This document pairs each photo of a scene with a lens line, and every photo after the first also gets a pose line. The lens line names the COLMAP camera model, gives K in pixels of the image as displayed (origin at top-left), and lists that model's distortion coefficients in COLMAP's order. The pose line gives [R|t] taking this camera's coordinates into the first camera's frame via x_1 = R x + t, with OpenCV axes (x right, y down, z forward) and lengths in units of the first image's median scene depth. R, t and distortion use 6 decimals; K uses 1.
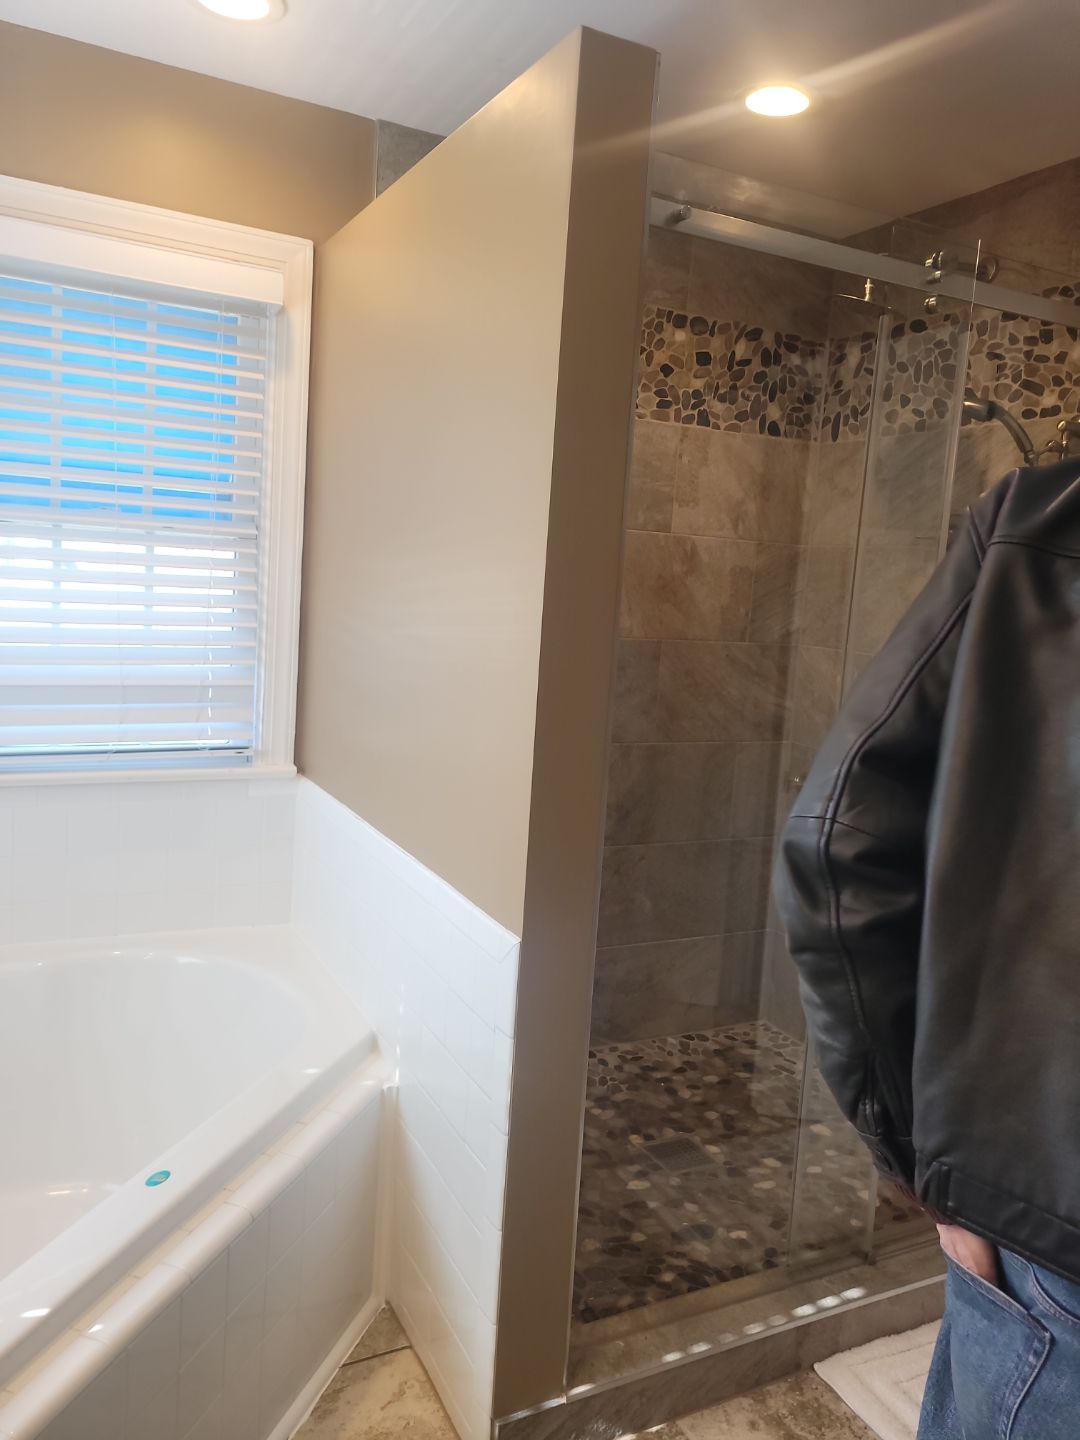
lens RADIAL K [[1066.7, 0, 518.7], [0, 1066.7, 697.0], [0, 0, 1]] dist [0.051232, -0.037759]
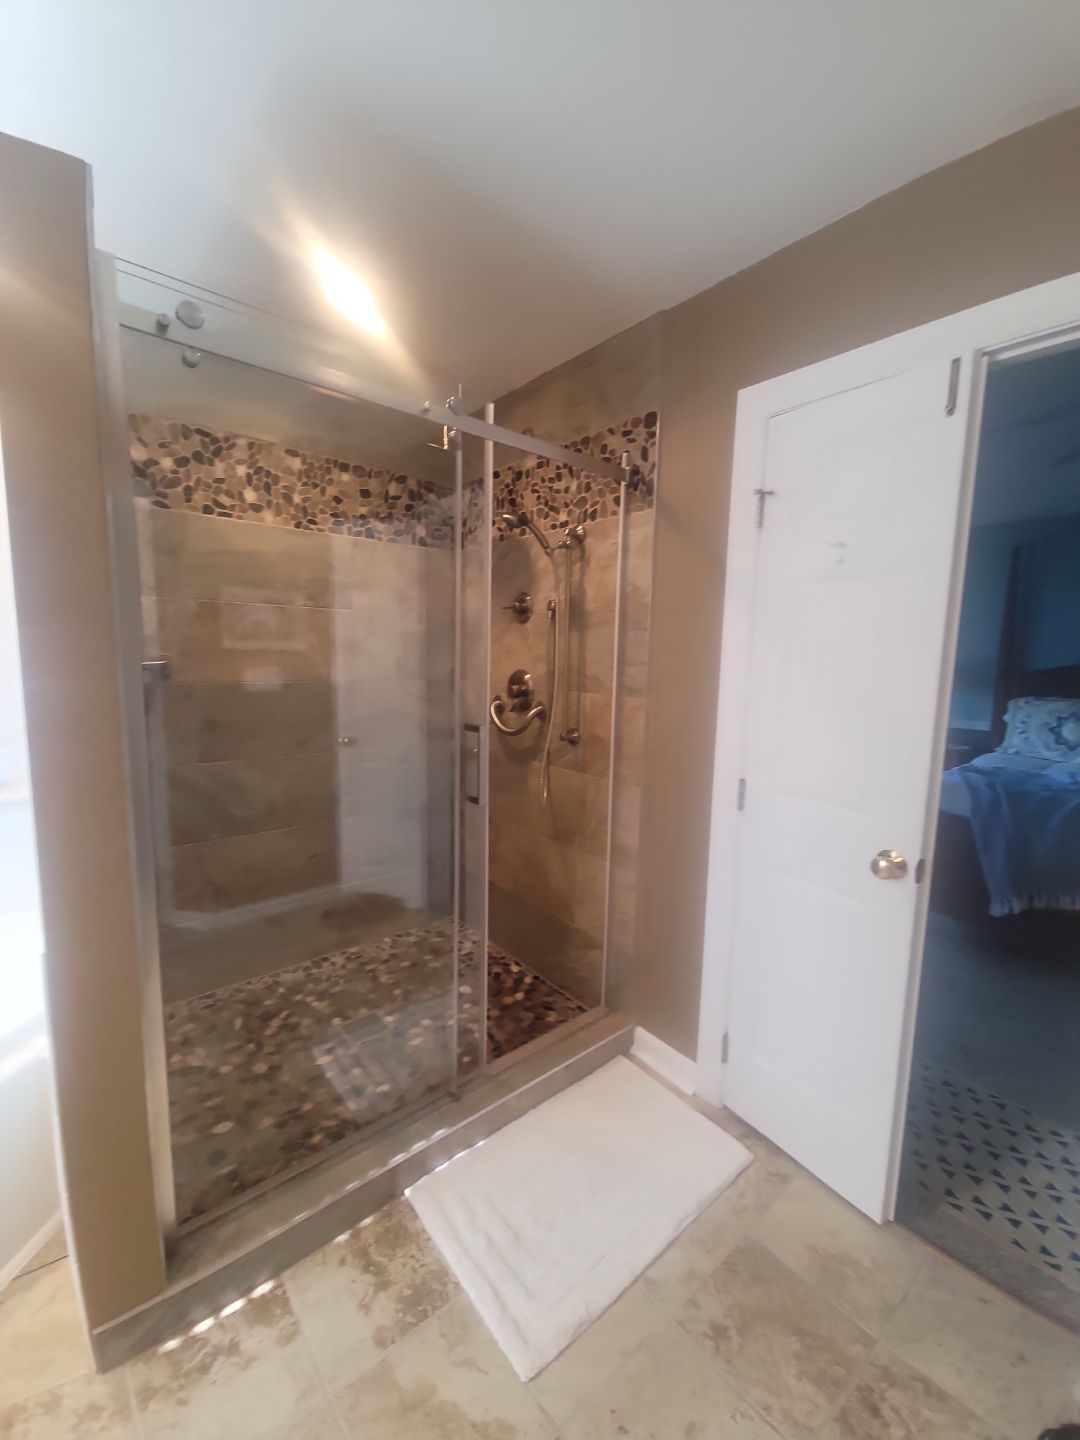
lens RADIAL K [[577.4, 0, 536.3], [0, 577.4, 720.8], [0, 0, 1]] dist [0.015708, -0.009573]
pose [[0.972870, -0.069077, 0.220797, 0.209342], [0.066240, 0.997598, 0.020237, 0.003256], [-0.221665, -0.005062, 0.975110, 0.154004]]
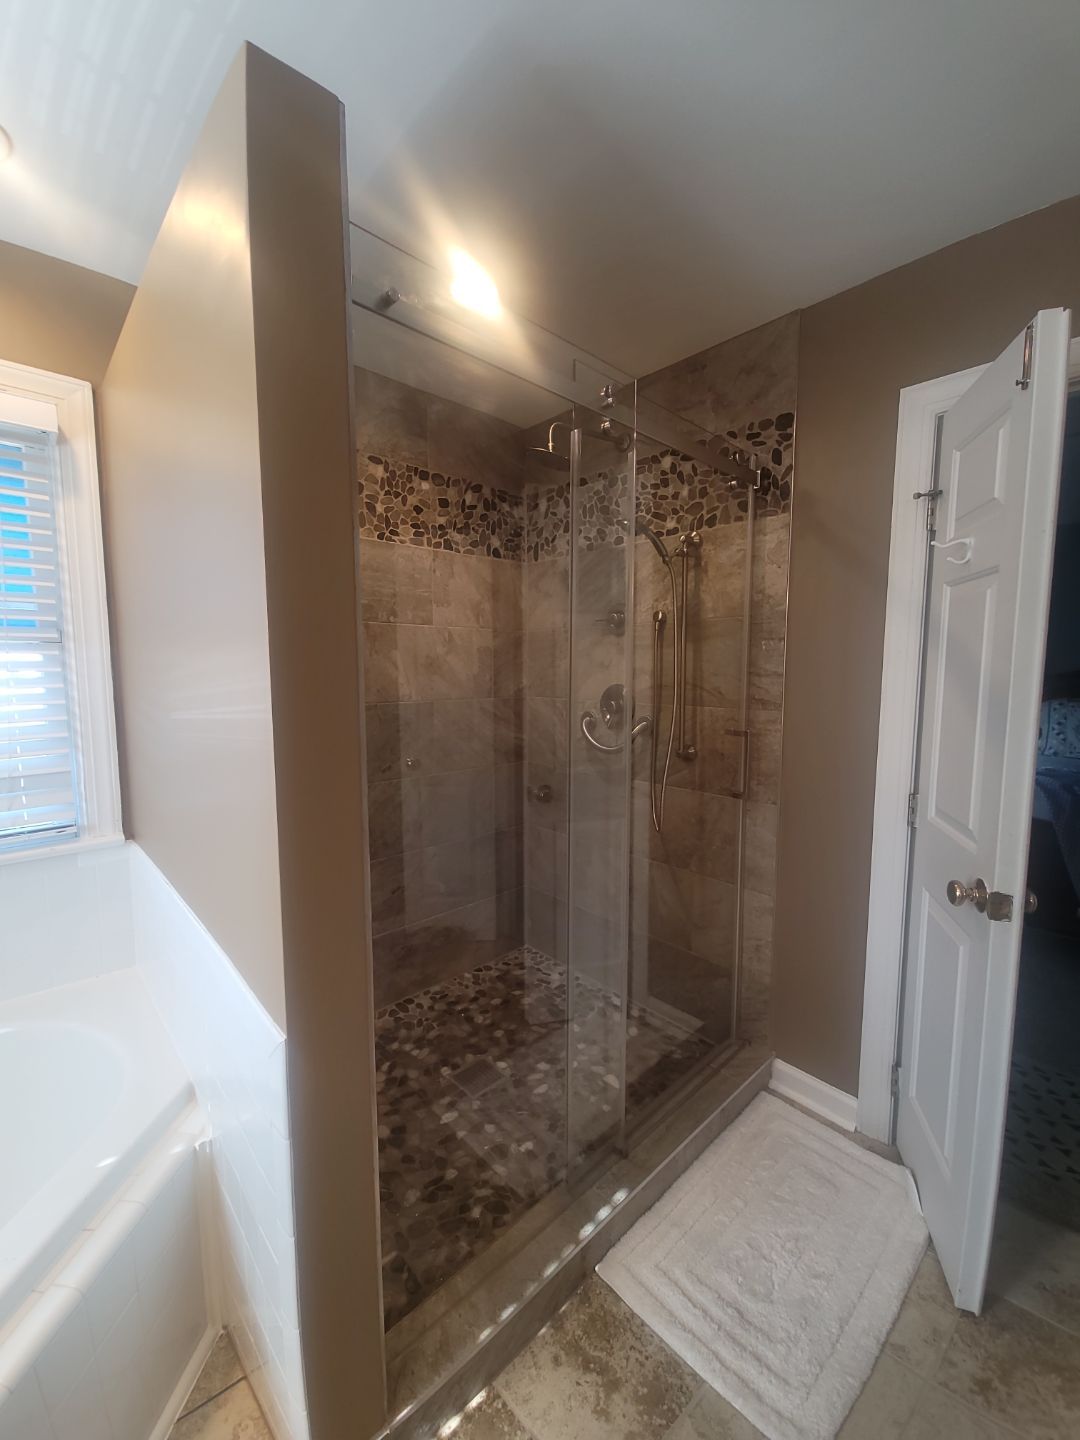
lens RADIAL K [[576.7, 0, 533.9], [0, 576.7, 722.6], [0, 0, 1]] dist [0.013938, -0.009311]
pose [[0.957876, -0.090995, 0.272386, 0.052173], [0.093455, 0.995616, 0.003956, -0.016028], [-0.271551, 0.021666, 0.962180, 0.238424]]
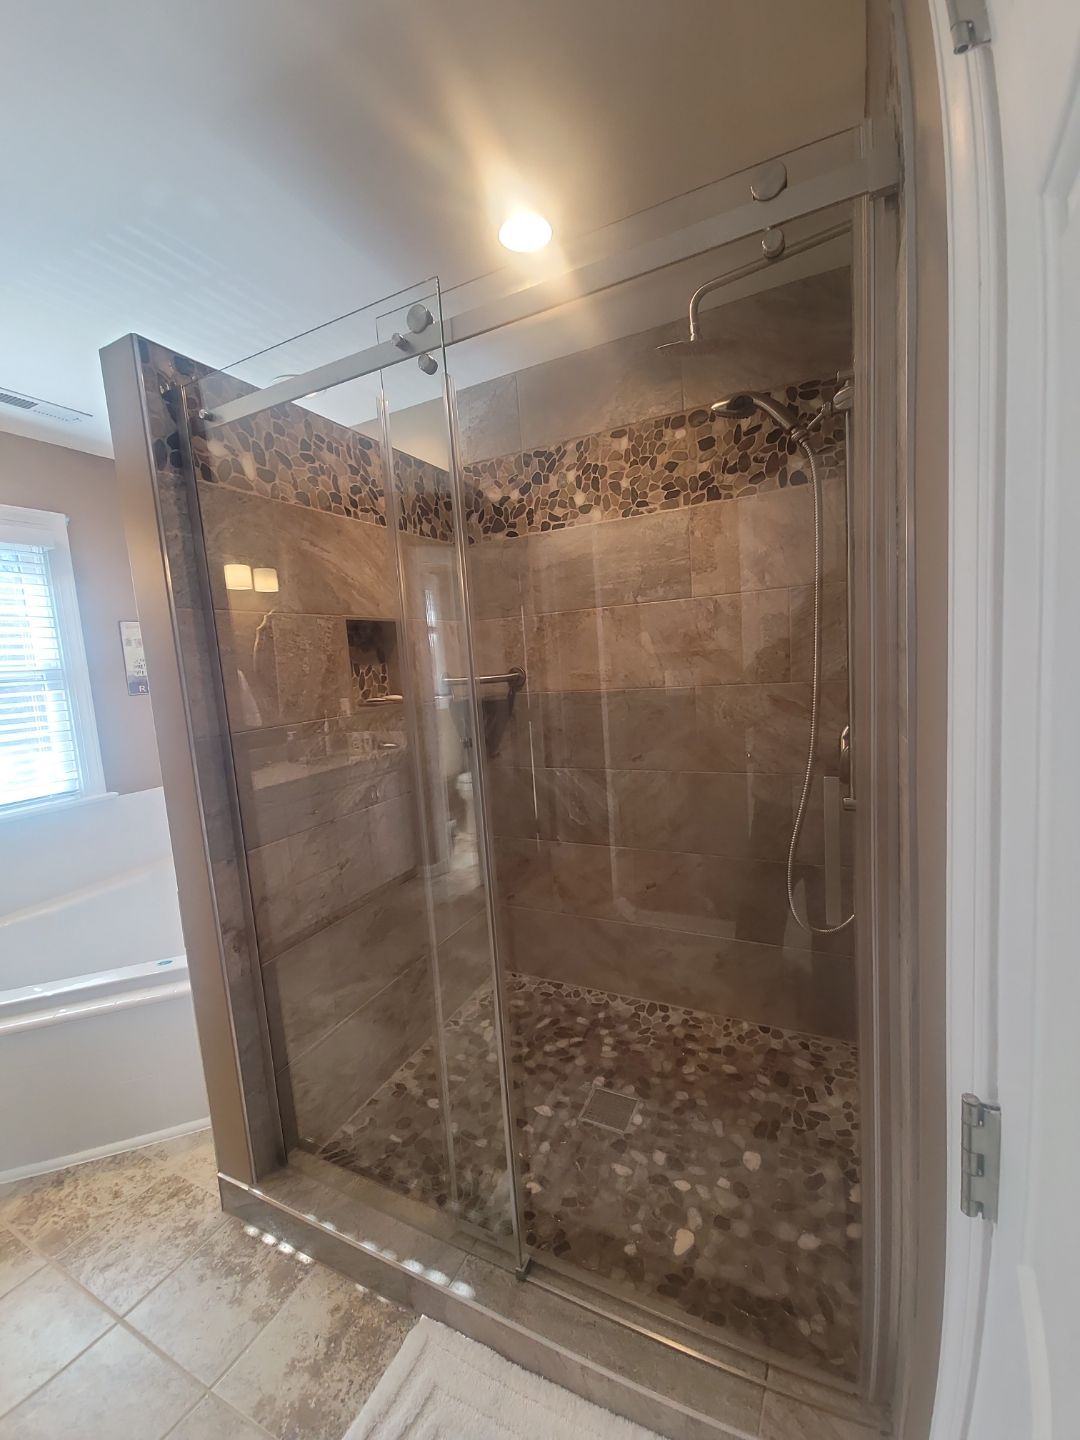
lens RADIAL K [[575.8, 0, 537.7], [0, 575.8, 721.2], [0, 0, 1]] dist [0.022641, -0.015354]
pose [[0.601336, -0.017813, -0.798798, 0.572266], [0.014984, 0.999827, -0.011016, -0.009873], [0.798856, -0.005345, 0.601499, 0.484802]]
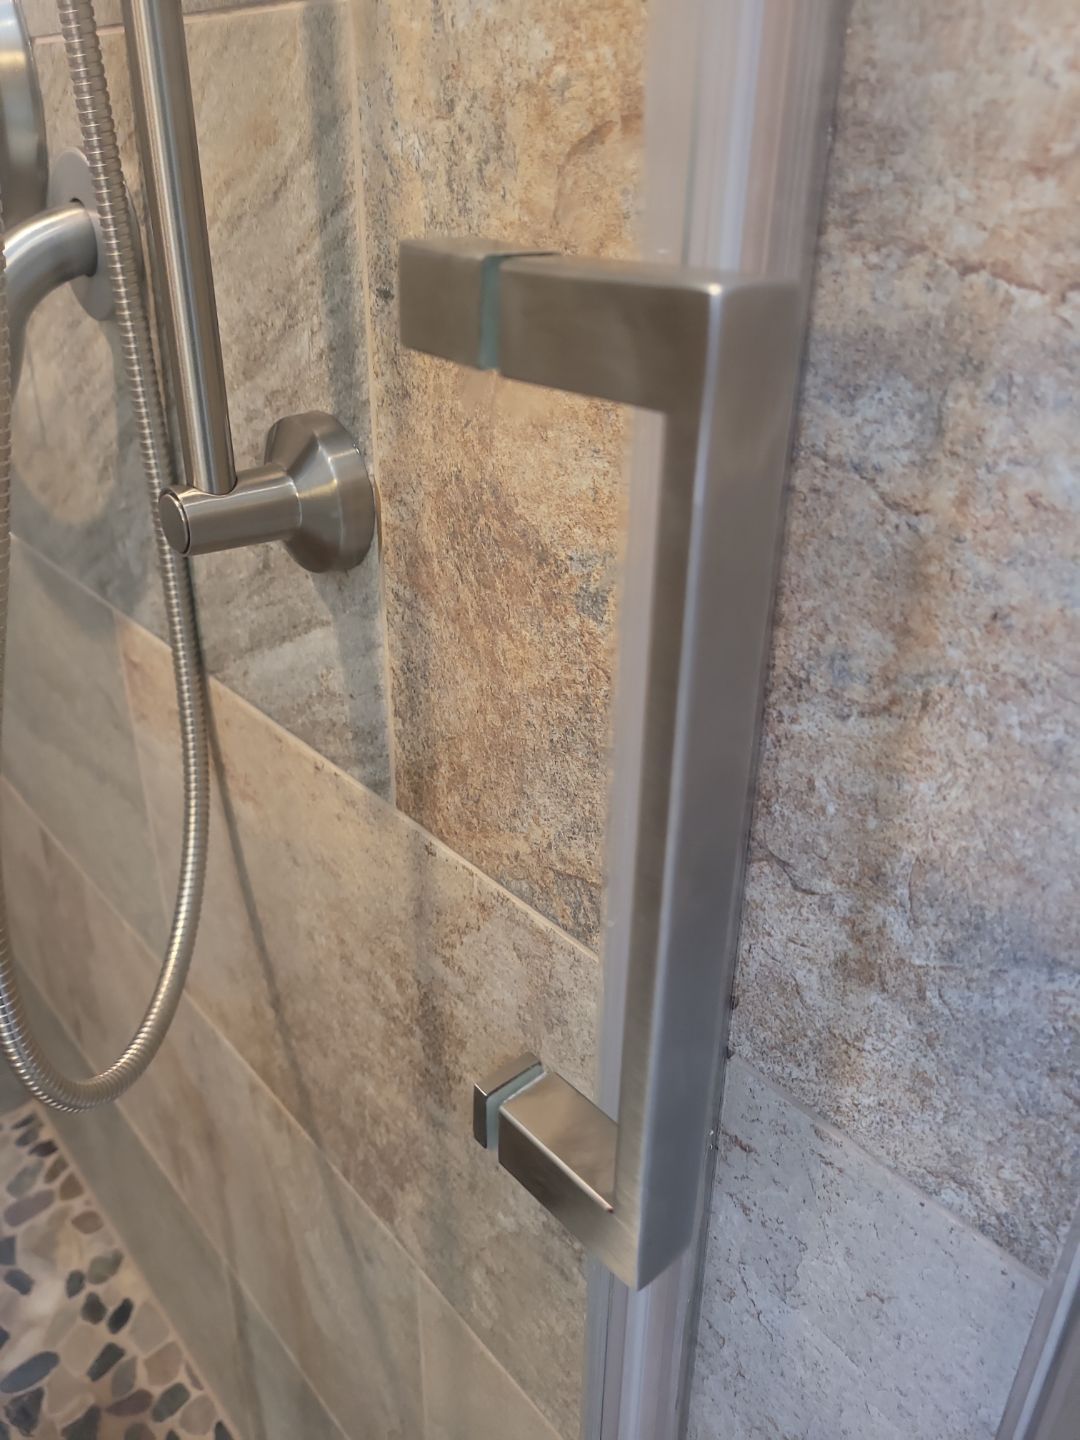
lens RADIAL K [[1118.1, 0, 539.9], [0, 1118.1, 692.3], [0, 0, 1]] dist [-0.003171, 0.003797]
pose [[0.964852, -0.158170, 0.209863, 0.410941], [0.075433, 0.931674, 0.355378, 0.014060], [-0.251734, -0.327057, 0.910859, 0.706473]]
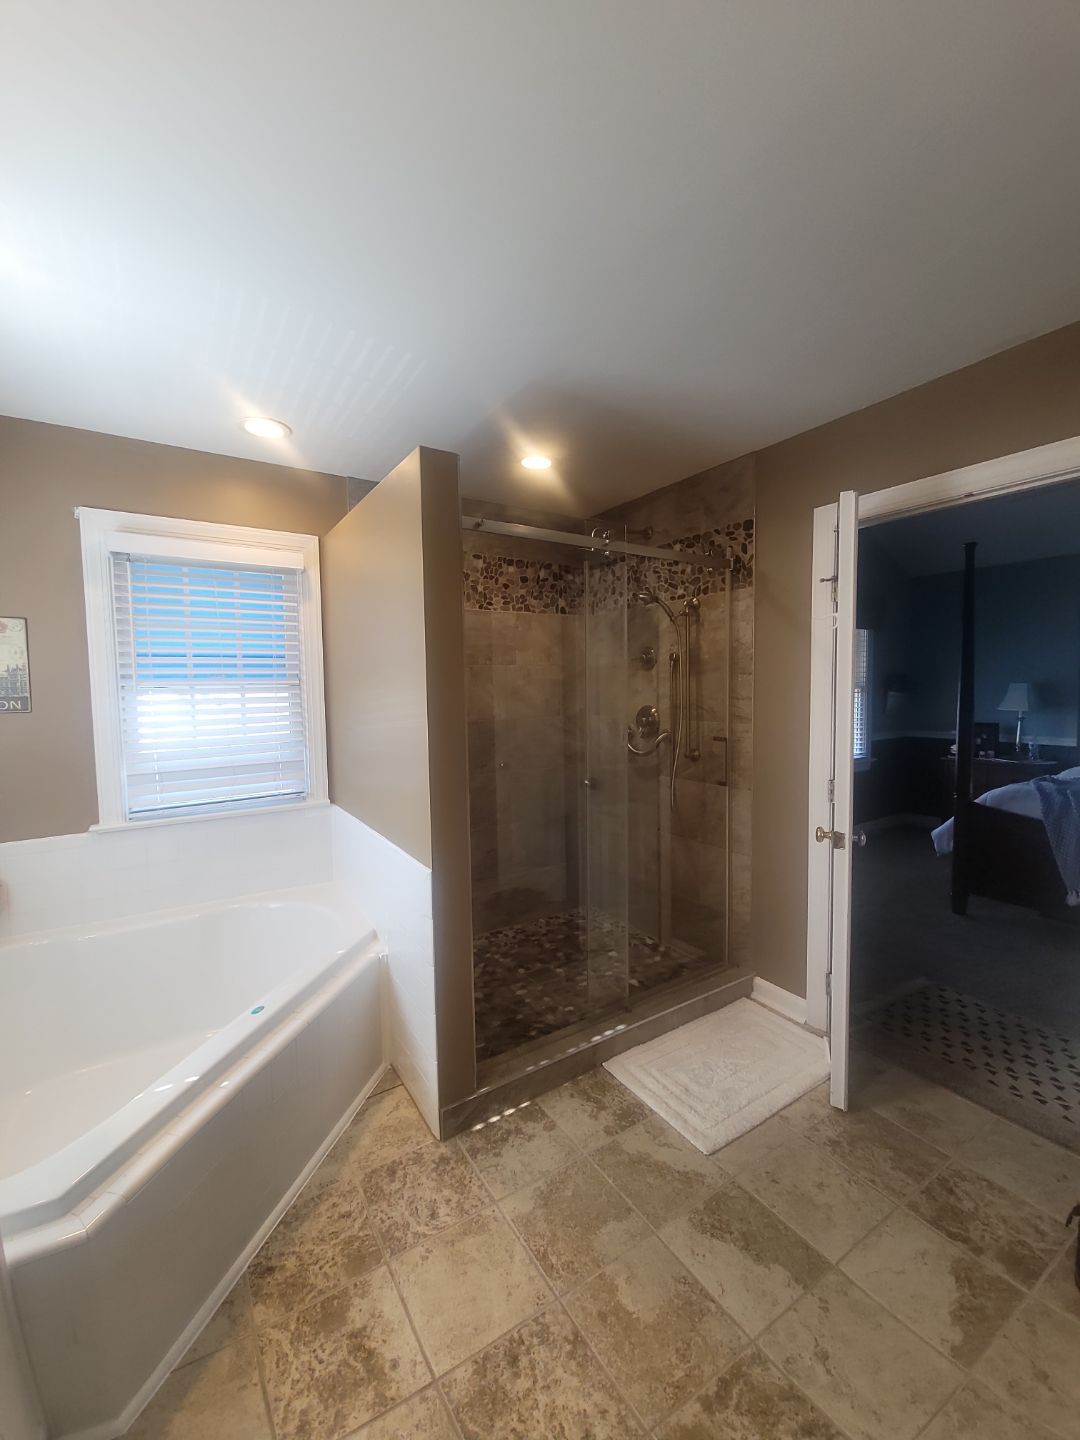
lens RADIAL K [[574.2, 0, 533.4], [0, 574.2, 722.6], [0, 0, 1]] dist [0.000271, 0.000234]
pose [[0.991312, -0.085677, 0.099802, 0.059349], [0.090543, 0.994862, -0.045294, 0.005994], [-0.095408, 0.053937, 0.993976, -0.071741]]
